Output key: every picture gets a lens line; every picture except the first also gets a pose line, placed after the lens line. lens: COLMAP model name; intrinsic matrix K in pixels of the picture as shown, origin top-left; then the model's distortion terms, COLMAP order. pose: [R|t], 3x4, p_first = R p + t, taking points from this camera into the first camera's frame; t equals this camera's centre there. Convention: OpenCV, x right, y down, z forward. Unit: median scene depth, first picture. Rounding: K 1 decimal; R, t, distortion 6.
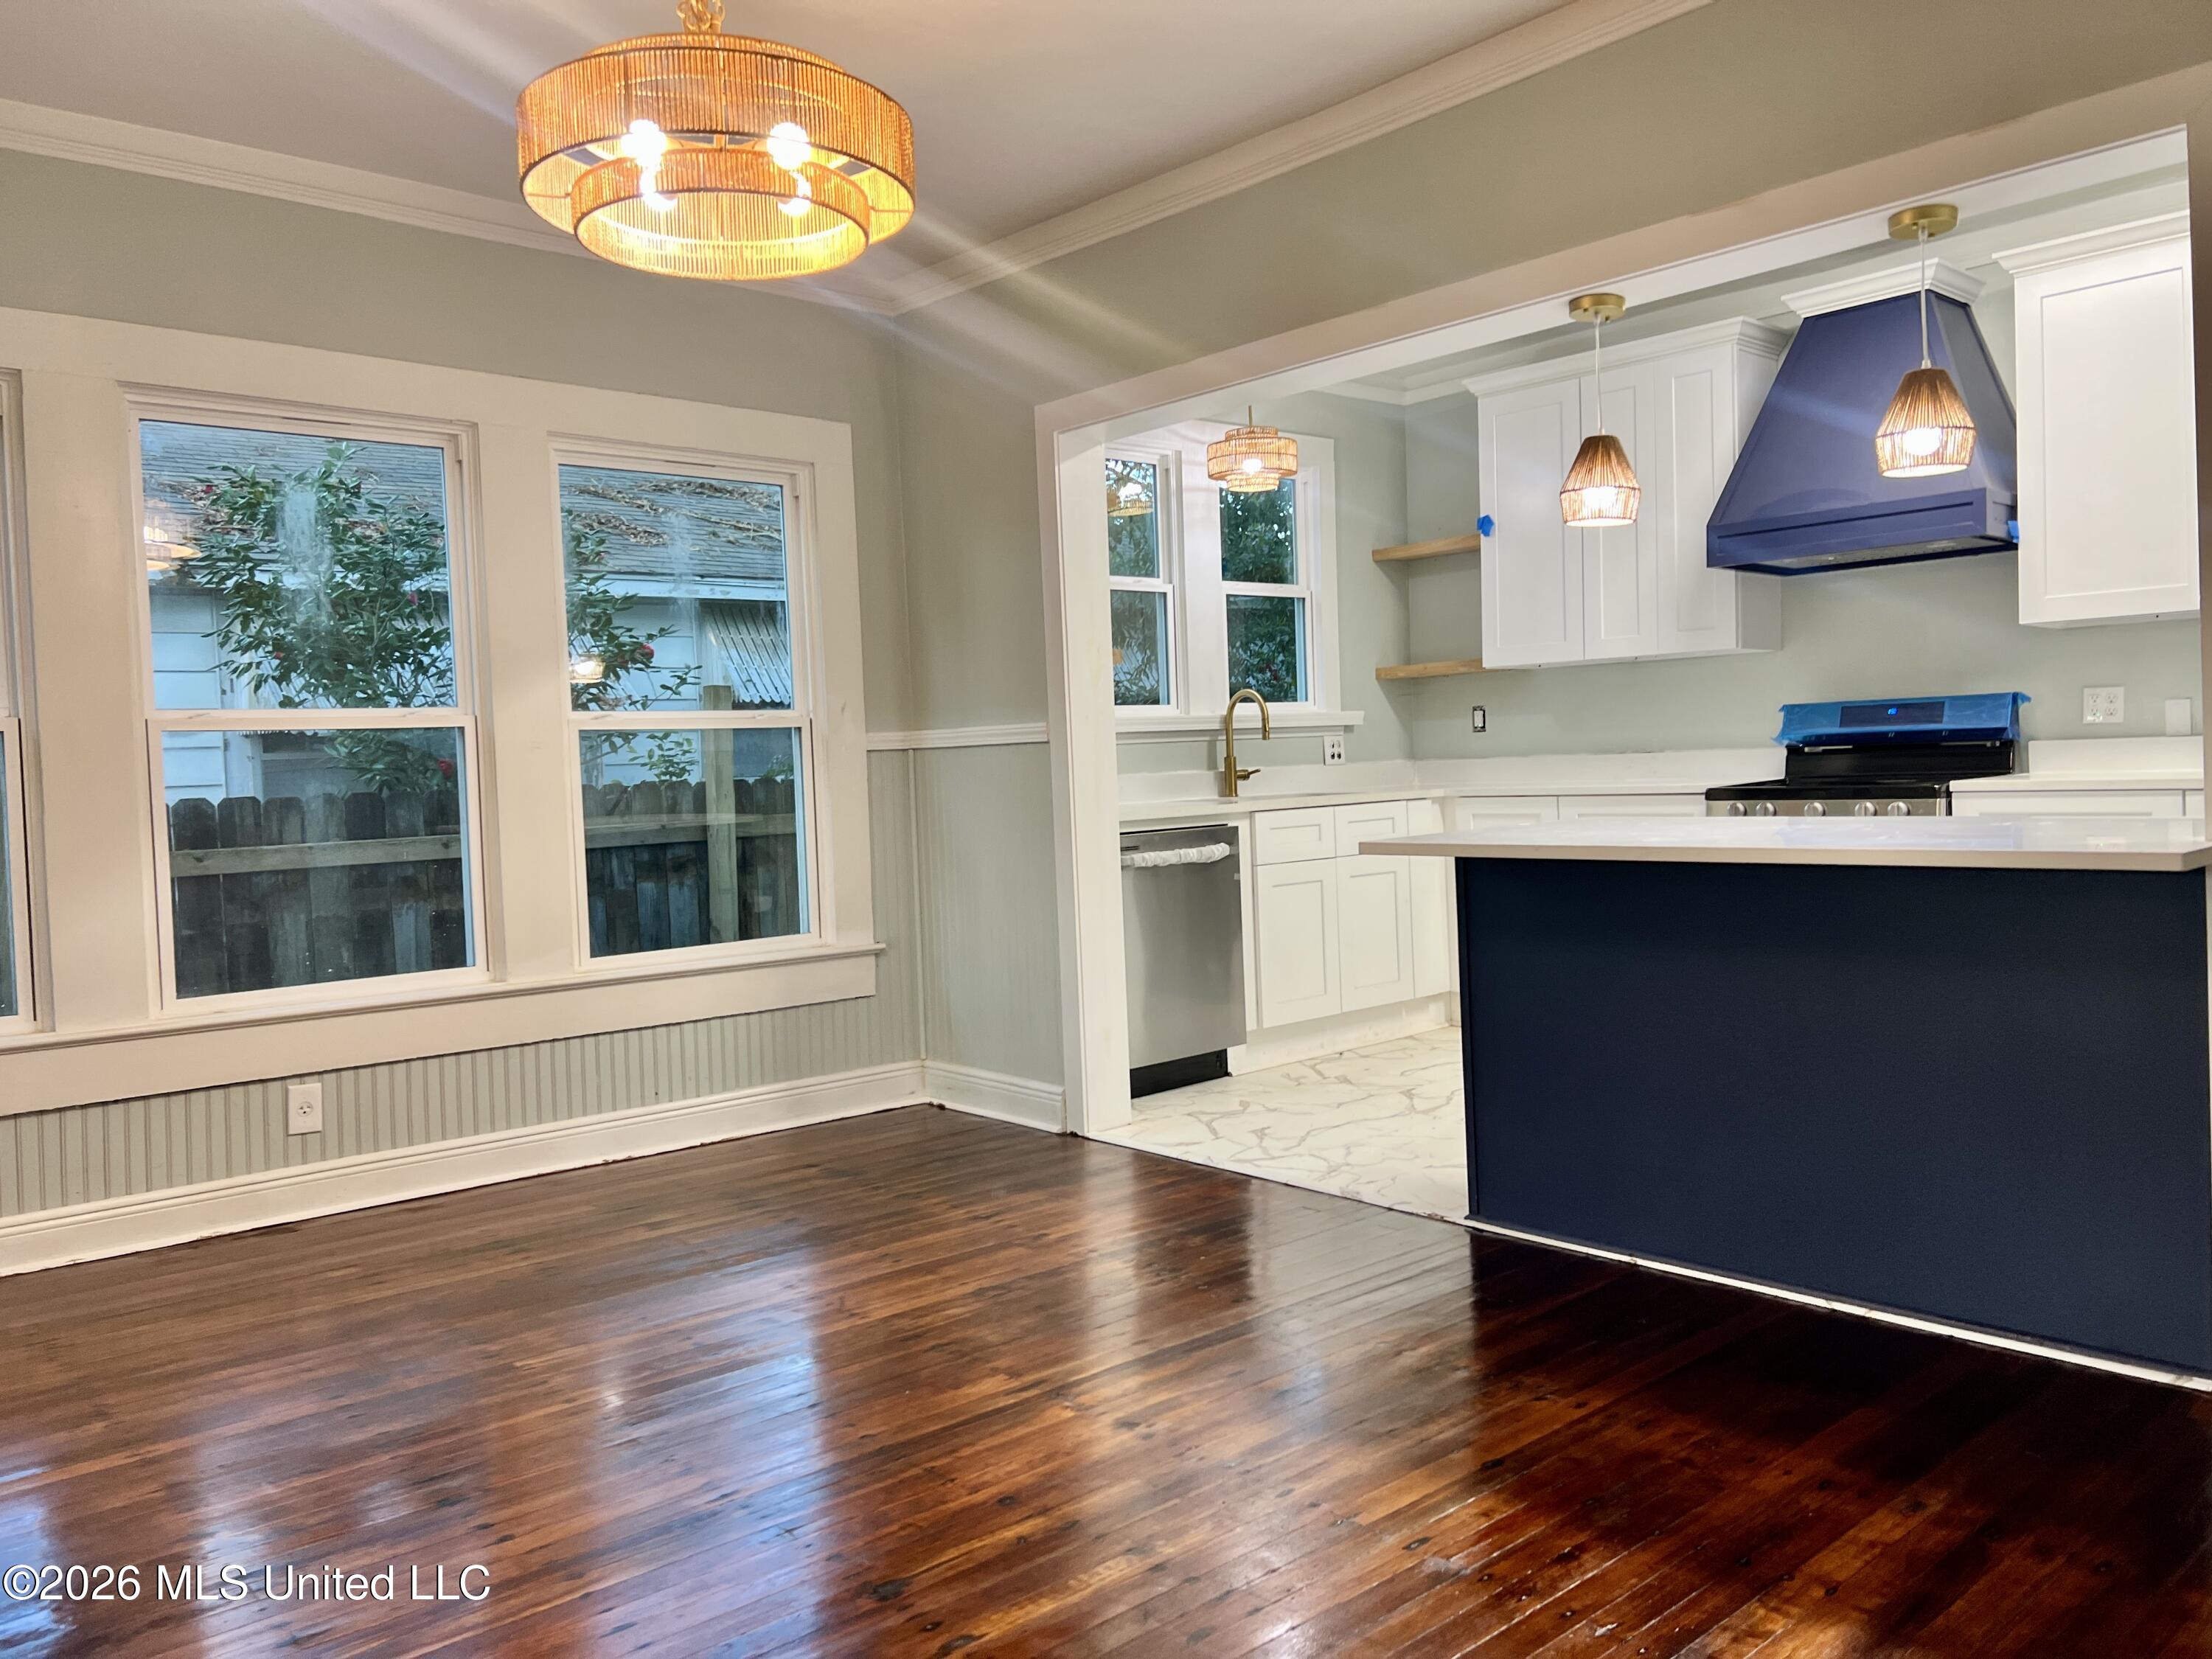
lens RADIAL K [[1652.7, 0, 1113.1], [0, 1652.7, 817.7], [0, 0, 1]] dist [0.080387, -0.105668]
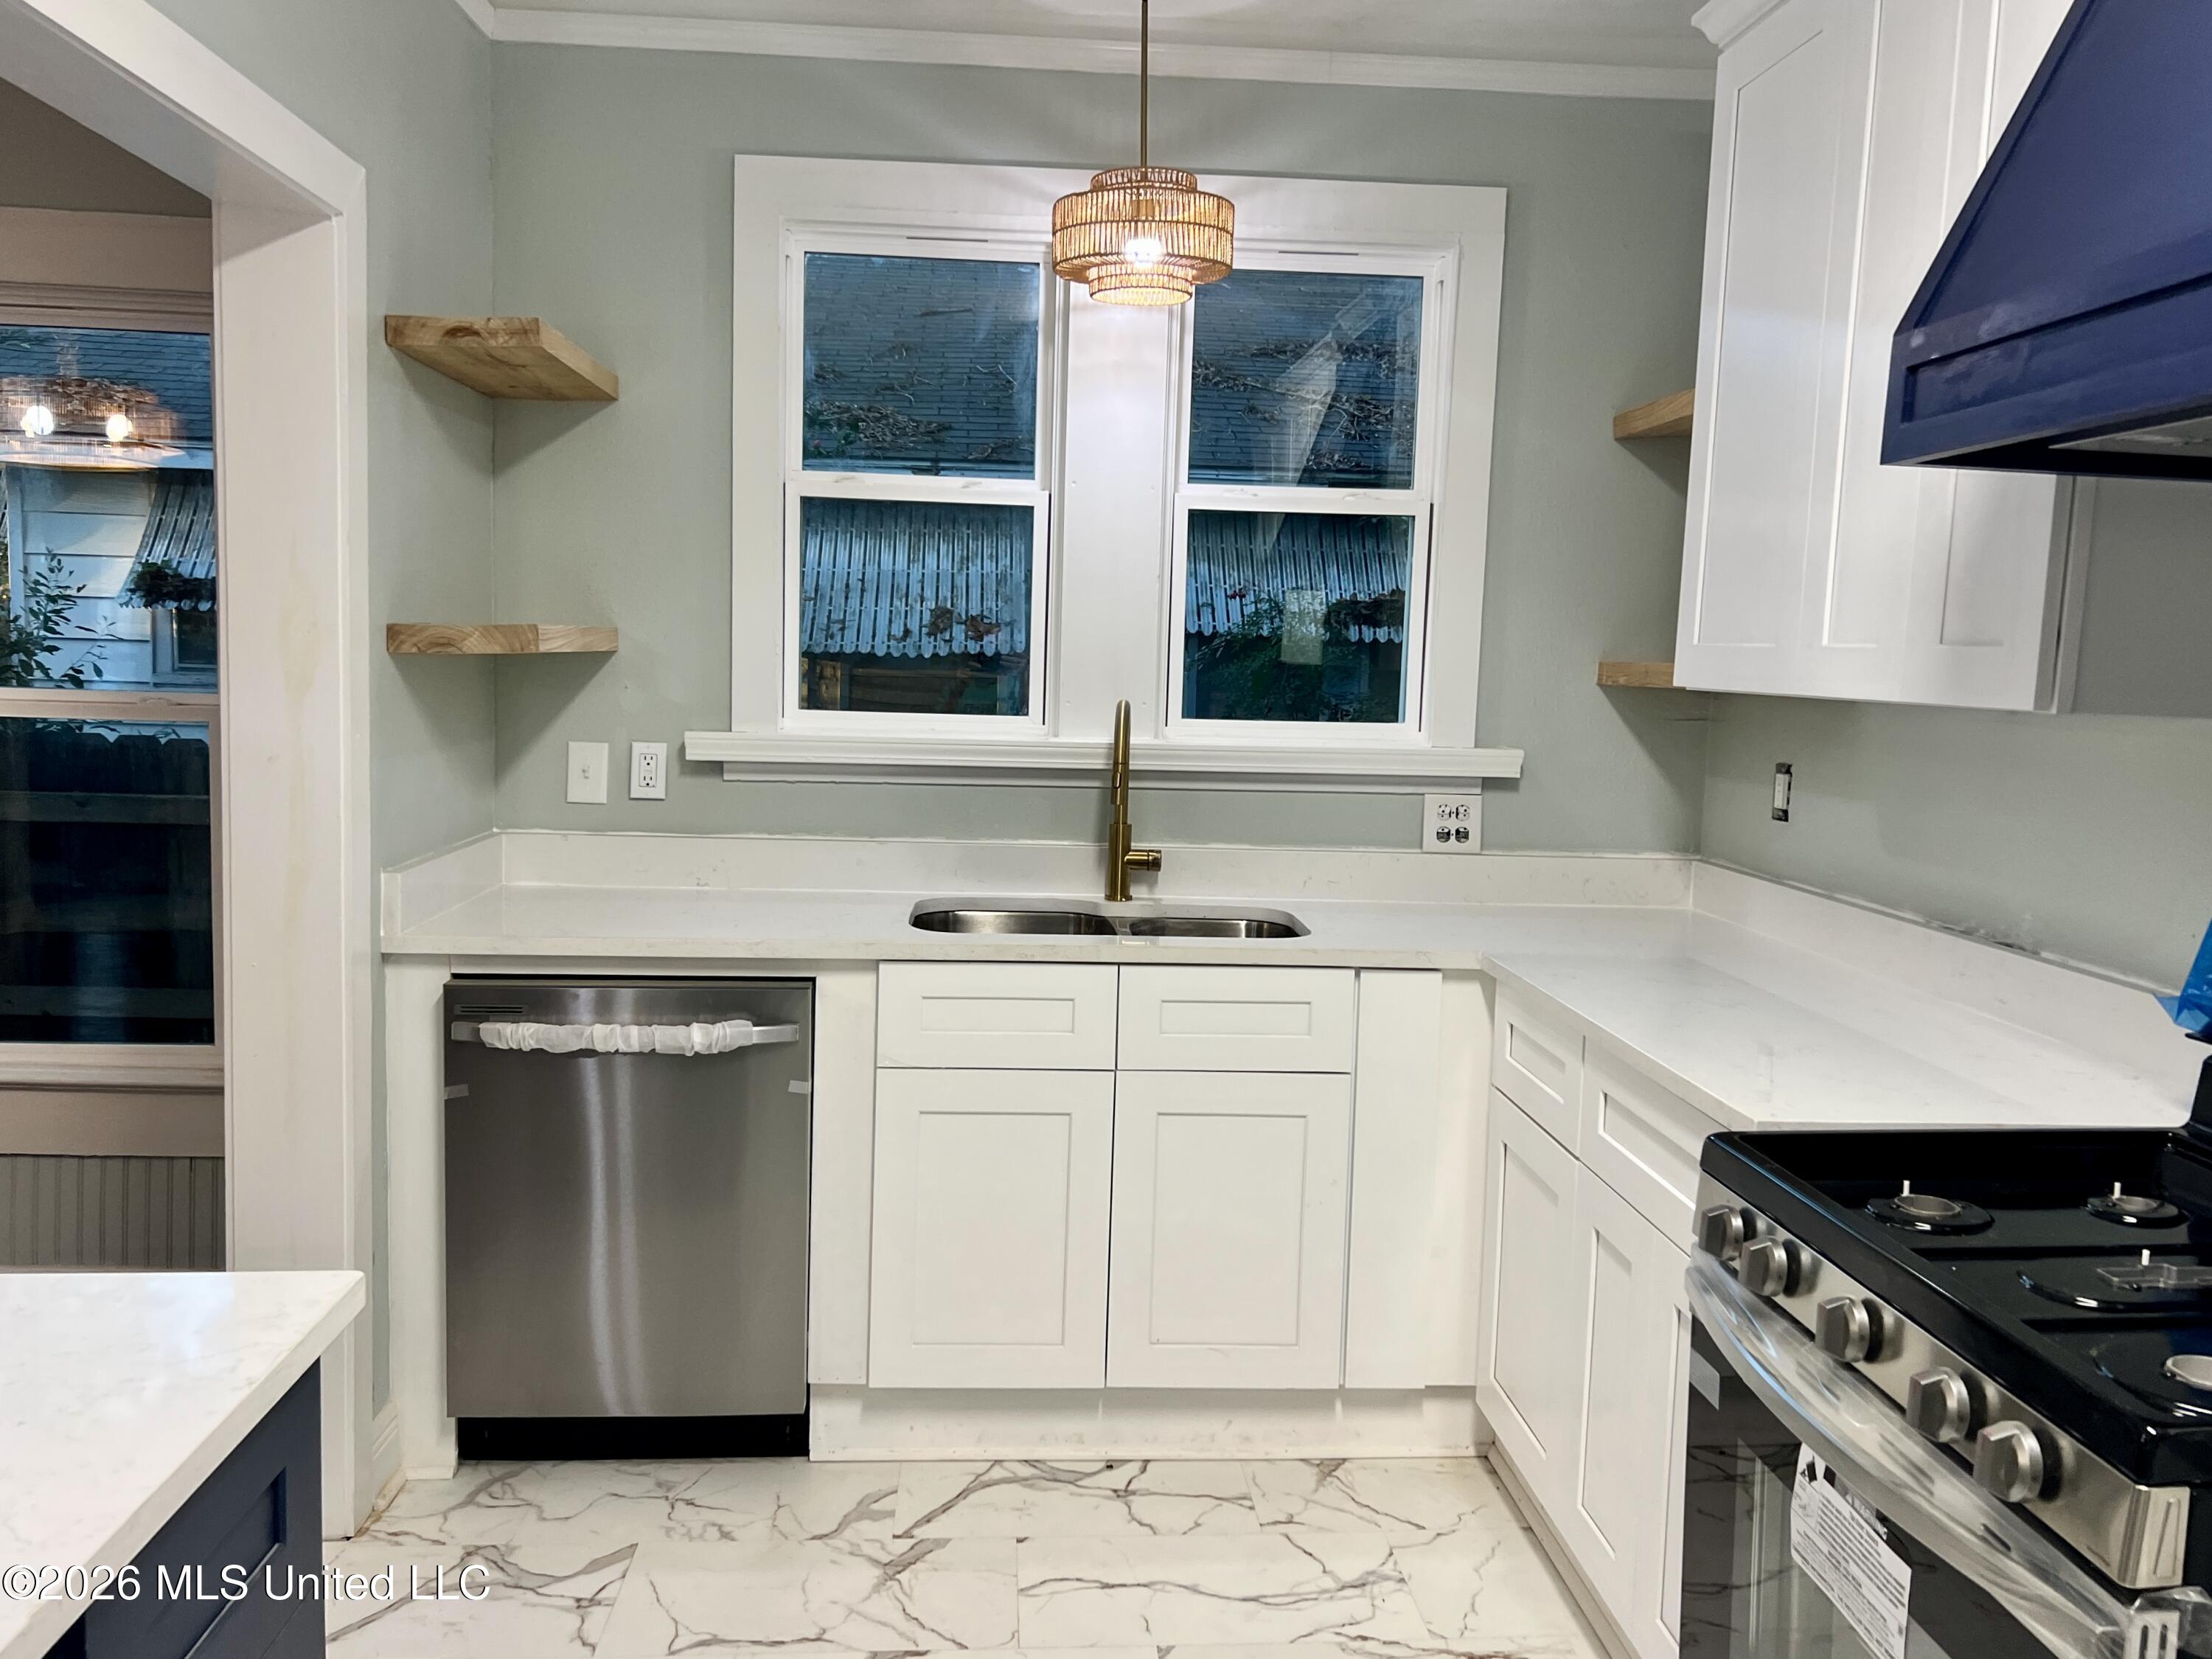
lens RADIAL K [[1787.3, 0, 1109.5], [0, 1787.3, 819.3], [0, 0, 1]] dist [0.085934, -0.109759]
pose [[0.790156, 0.119687, -0.601105, 0.527747], [-0.081821, 0.992568, 0.090078, -0.114816], [0.607419, -0.021993, 0.794077, 0.701447]]
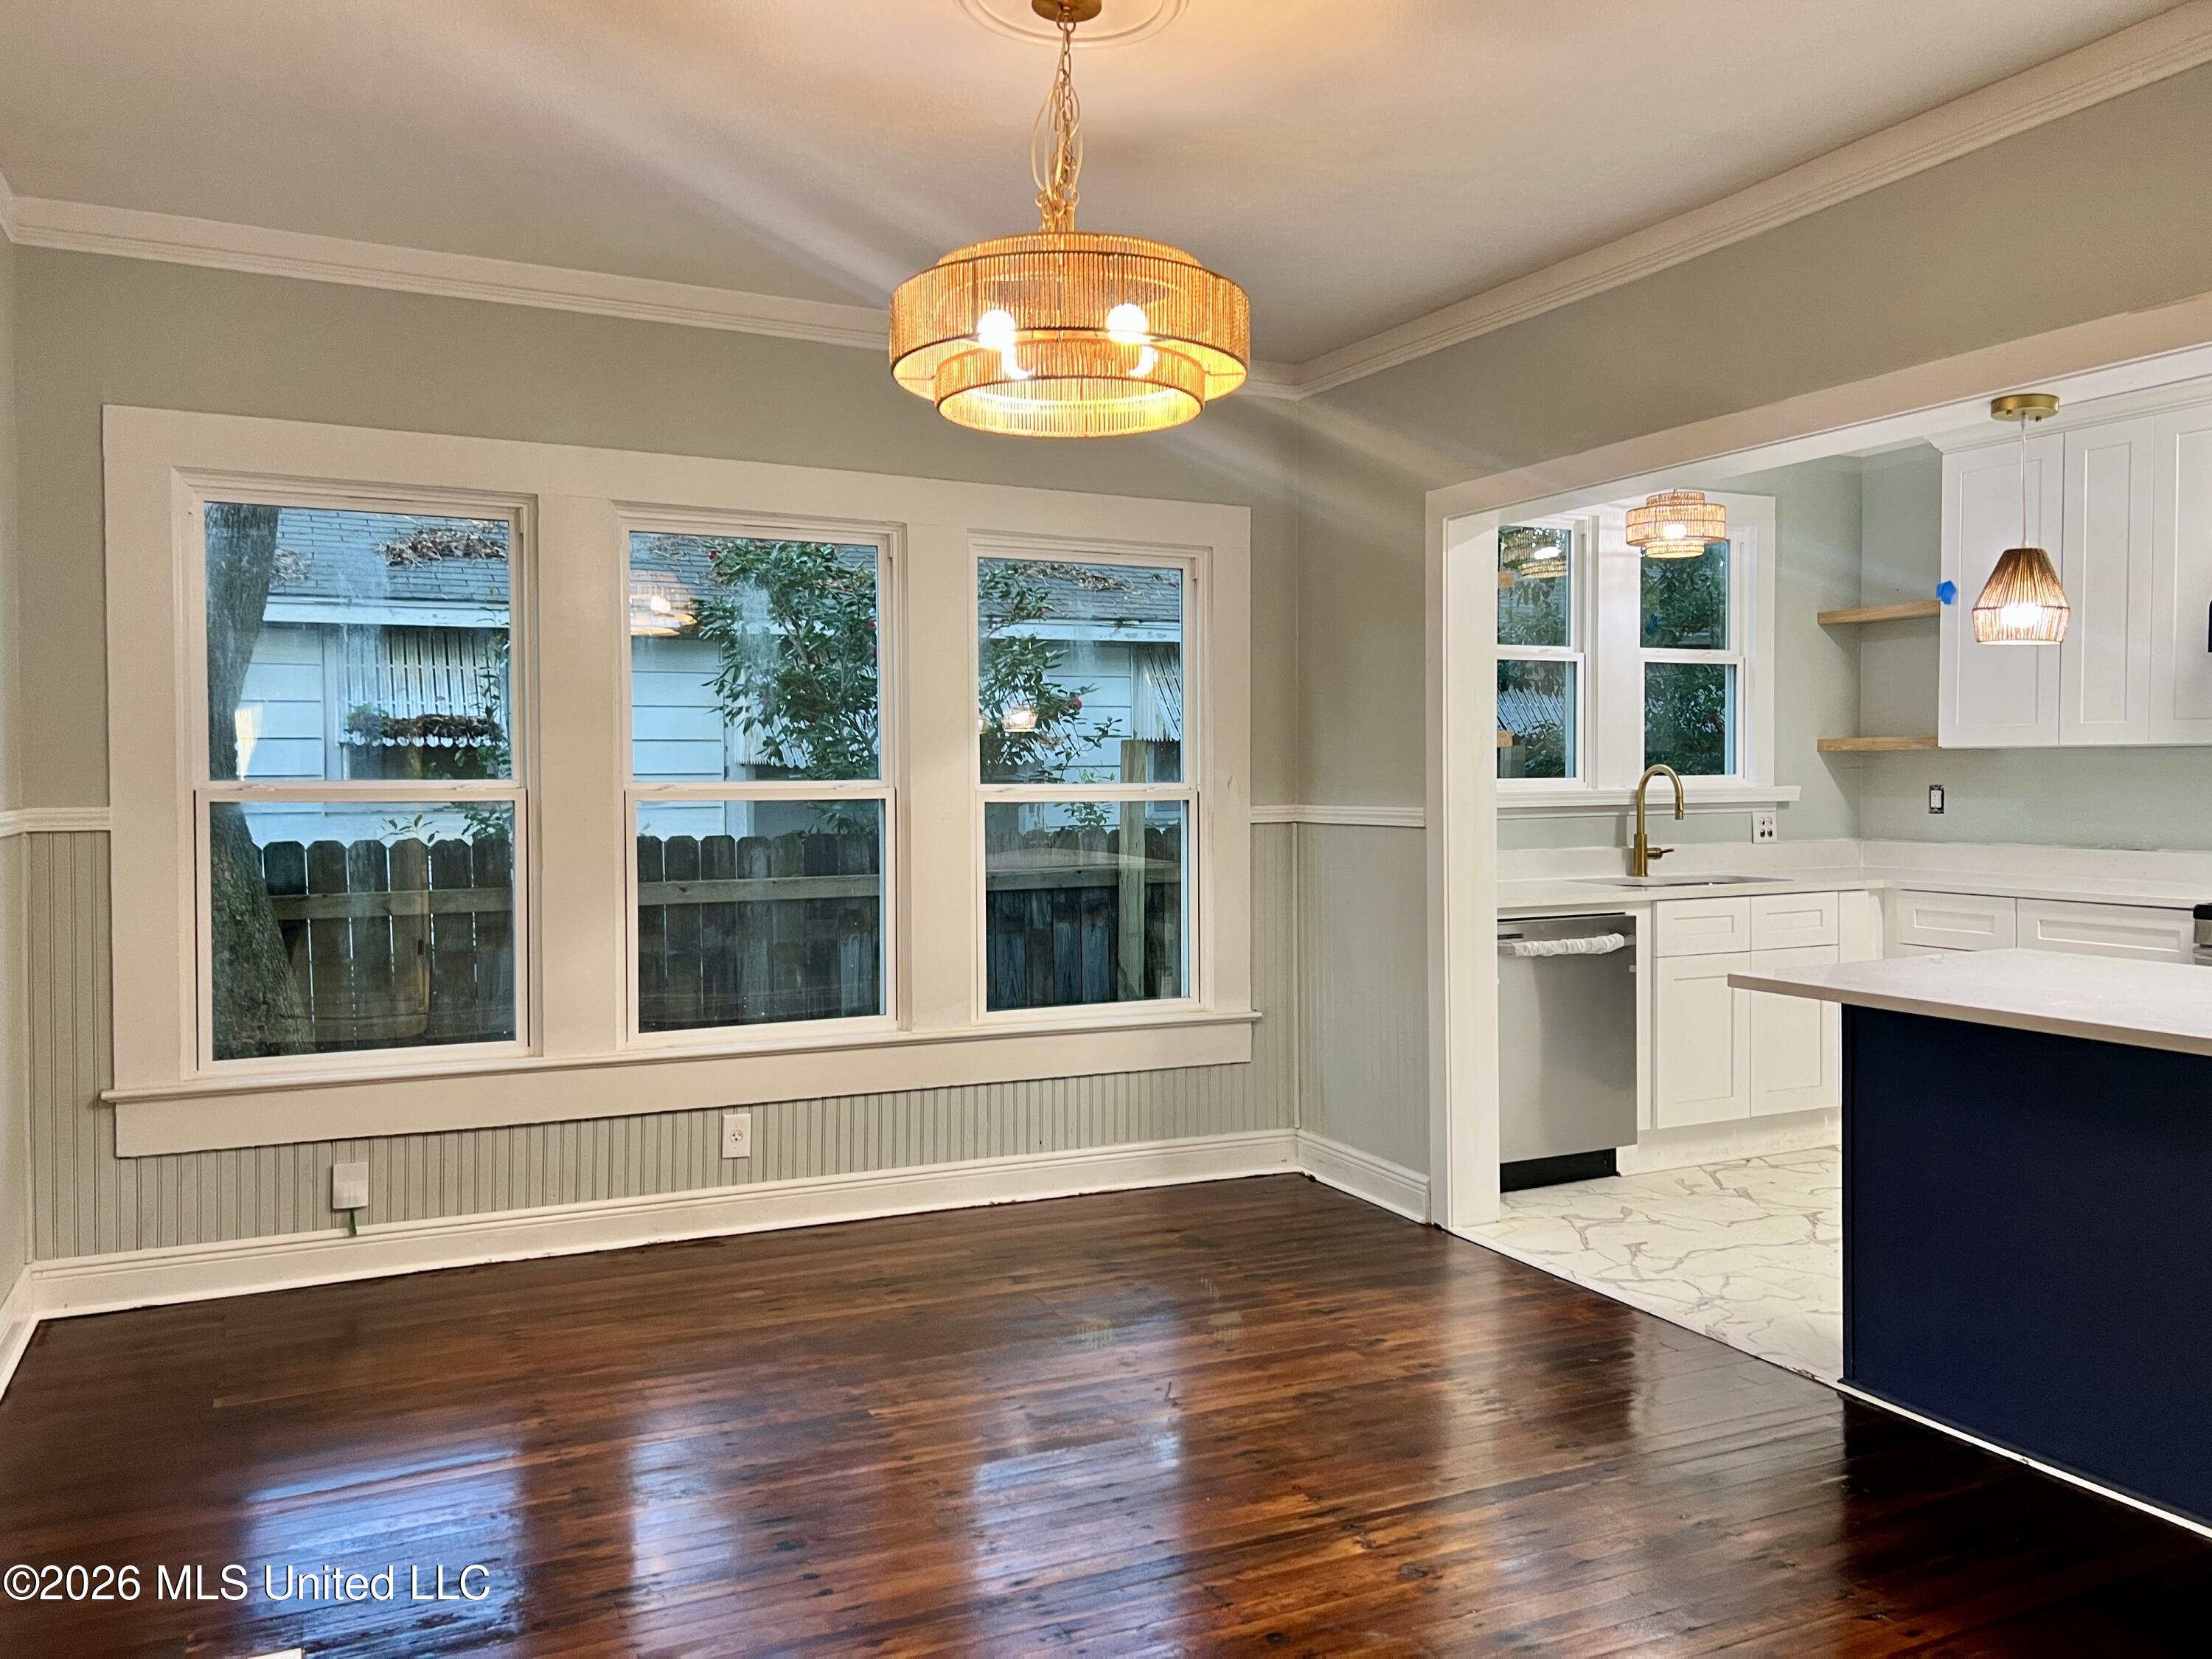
lens RADIAL K [[1655.9, 0, 1096.5], [0, 1655.9, 817.9], [0, 0, 1]] dist [0.045289, -0.047507]
pose [[0.958972, 0.039115, -0.280789, 0.050045], [-0.039946, 0.999198, 0.002767, -0.046617], [0.280672, 0.008563, 0.959765, -0.010217]]
